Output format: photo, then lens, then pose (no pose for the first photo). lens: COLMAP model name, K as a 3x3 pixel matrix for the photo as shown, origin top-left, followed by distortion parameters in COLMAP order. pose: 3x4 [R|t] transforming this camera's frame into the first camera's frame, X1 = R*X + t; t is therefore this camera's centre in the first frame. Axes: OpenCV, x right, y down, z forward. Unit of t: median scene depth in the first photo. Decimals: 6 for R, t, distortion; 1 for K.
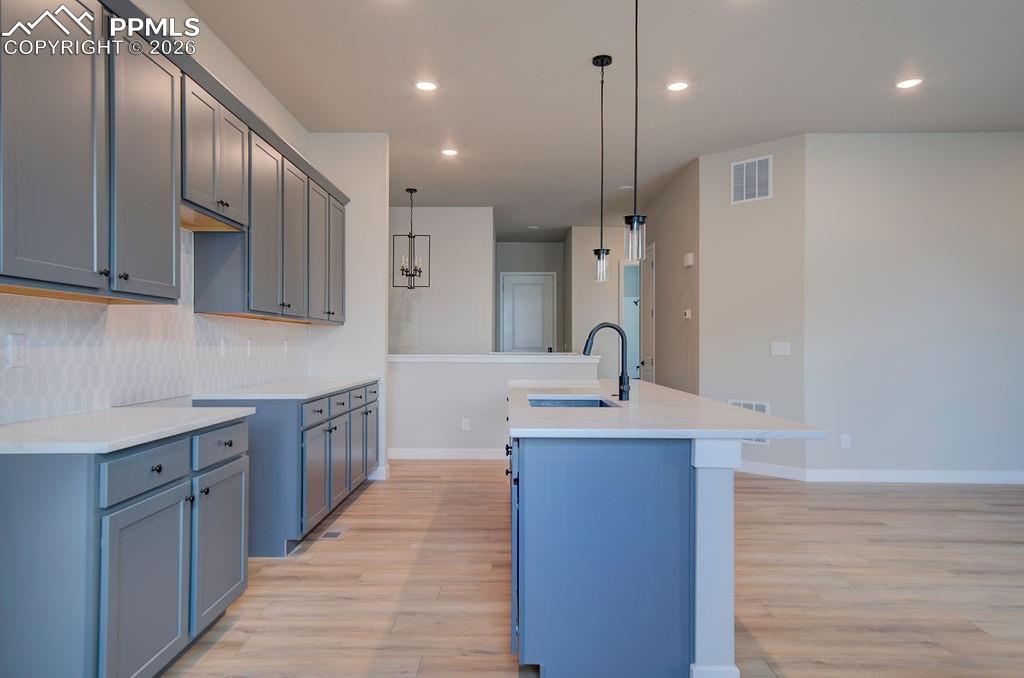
lens RADIAL K [[674.3, 0, 506.5], [0, 674.3, 340.9], [0, 0, 1]] dist [0.023408, 0.001333]
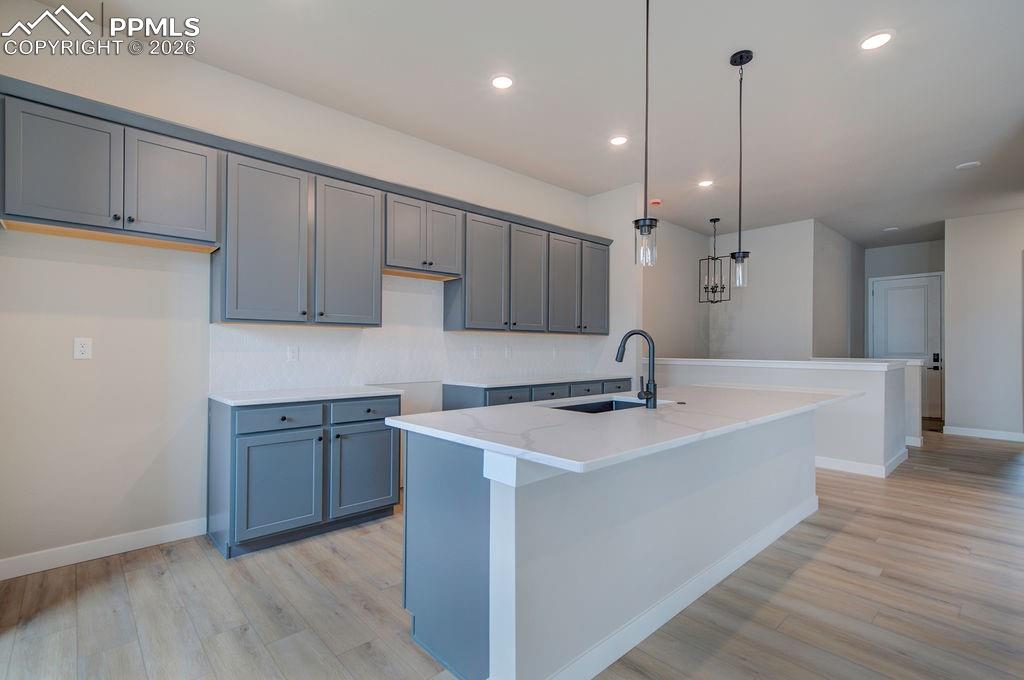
lens RADIAL K [[475.8, 0, 495.3], [0, 475.8, 347.2], [0, 0, 1]] dist [0.004007, 0.000407]
pose [[0.663368, -0.004925, -0.748277, 0.411740], [0.004672, 0.999986, -0.002439, 0.000374], [0.748279, -0.001878, 0.663382, 0.282469]]
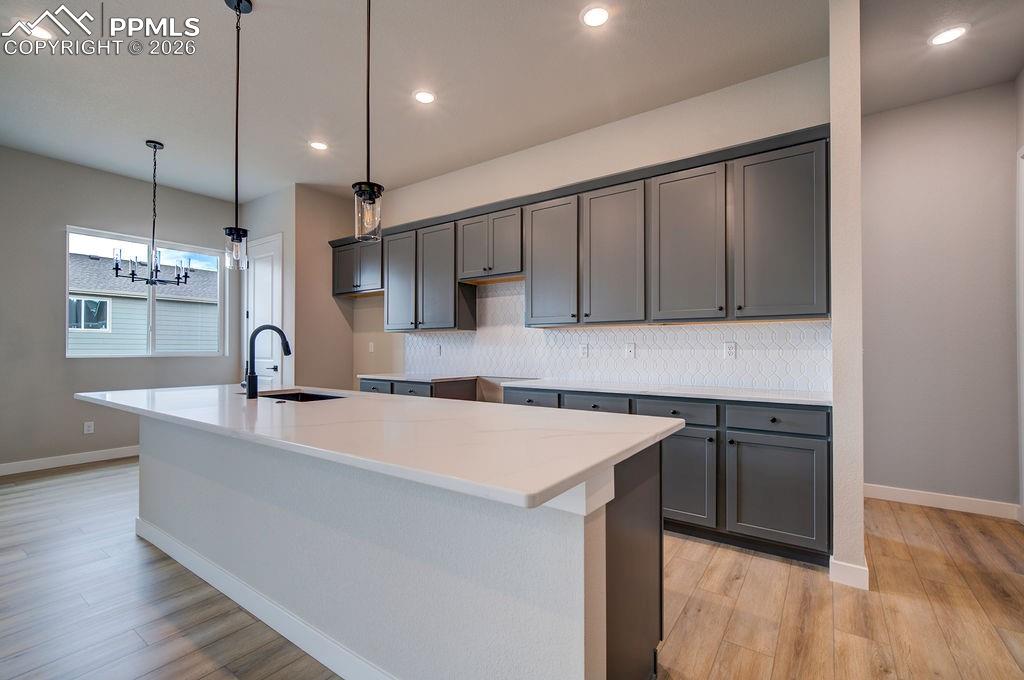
lens RADIAL K [[451.2, 0, 491.3], [0, 451.2, 344.0], [0, 0, 1]] dist [0.001514, 0.000072]
pose [[-0.589732, -0.006792, -0.807571, 0.414298], [0.006686, 0.999889, -0.013292, 0.008520], [0.807572, -0.013238, -0.589621, 1.322300]]
